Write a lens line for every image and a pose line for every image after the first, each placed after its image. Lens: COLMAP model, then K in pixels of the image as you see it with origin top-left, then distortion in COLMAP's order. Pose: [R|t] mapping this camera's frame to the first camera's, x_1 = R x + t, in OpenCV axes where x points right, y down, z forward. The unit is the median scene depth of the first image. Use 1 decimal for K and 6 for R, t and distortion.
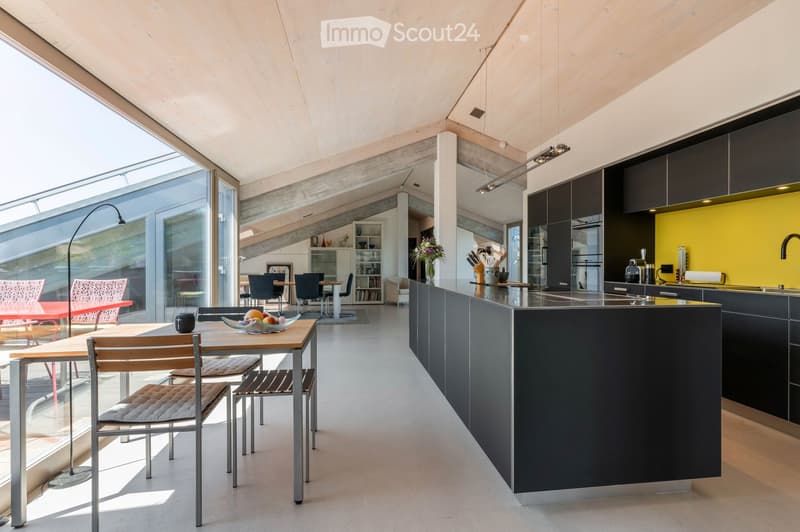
lens RADIAL K [[382.3, 0, 400.6], [0, 382.3, 264.1], [0, 0, 1]] dist [-0.000722, 0.002399]
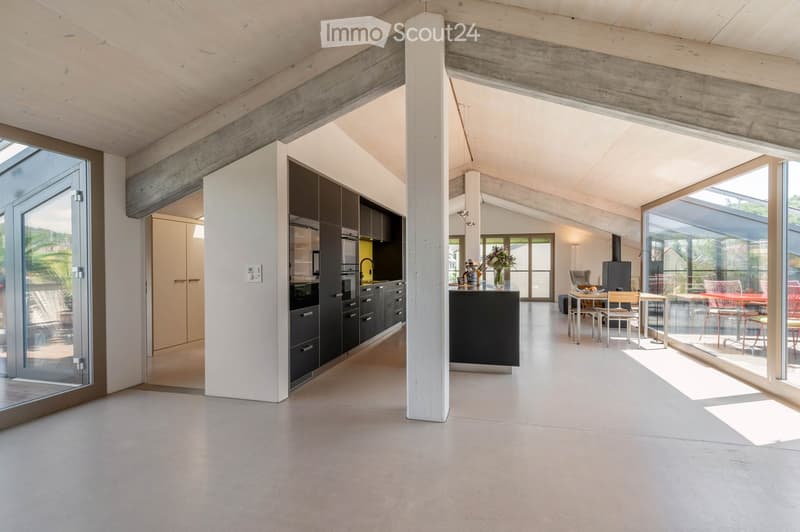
lens RADIAL K [[382.3, 0, 401.5], [0, 382.3, 270.7], [0, 0, 1]] dist [-0.000722, 0.002399]
pose [[-0.926938, -0.003273, 0.375201, -0.047482], [0.002473, 0.999887, 0.014832, -0.016019], [-0.375207, 0.014676, -0.926825, 1.499003]]
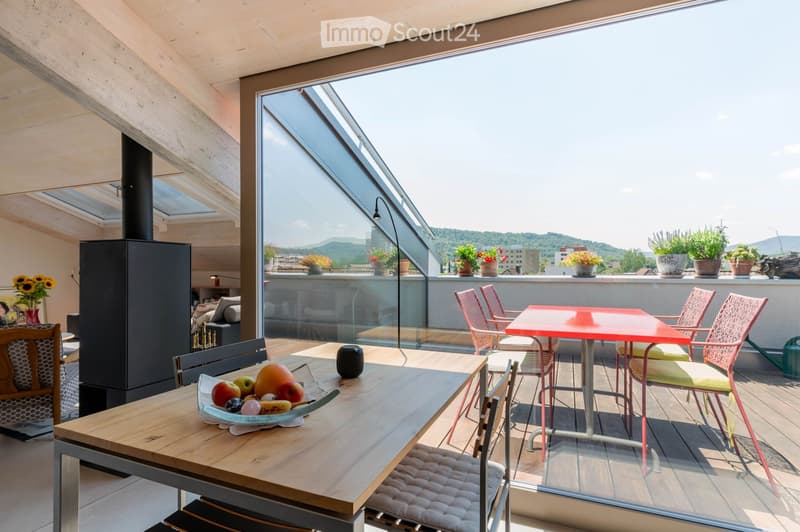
lens RADIAL K [[405.7, 0, 398.2], [0, 405.7, 267.5], [0, 0, 1]] dist [0.006230, 0.000795]
pose [[-0.502709, 0.000806, -0.864455, -0.008936], [-0.000146, 0.999999, 0.001018, -0.000797], [0.864455, 0.000638, -0.502709, 0.495331]]
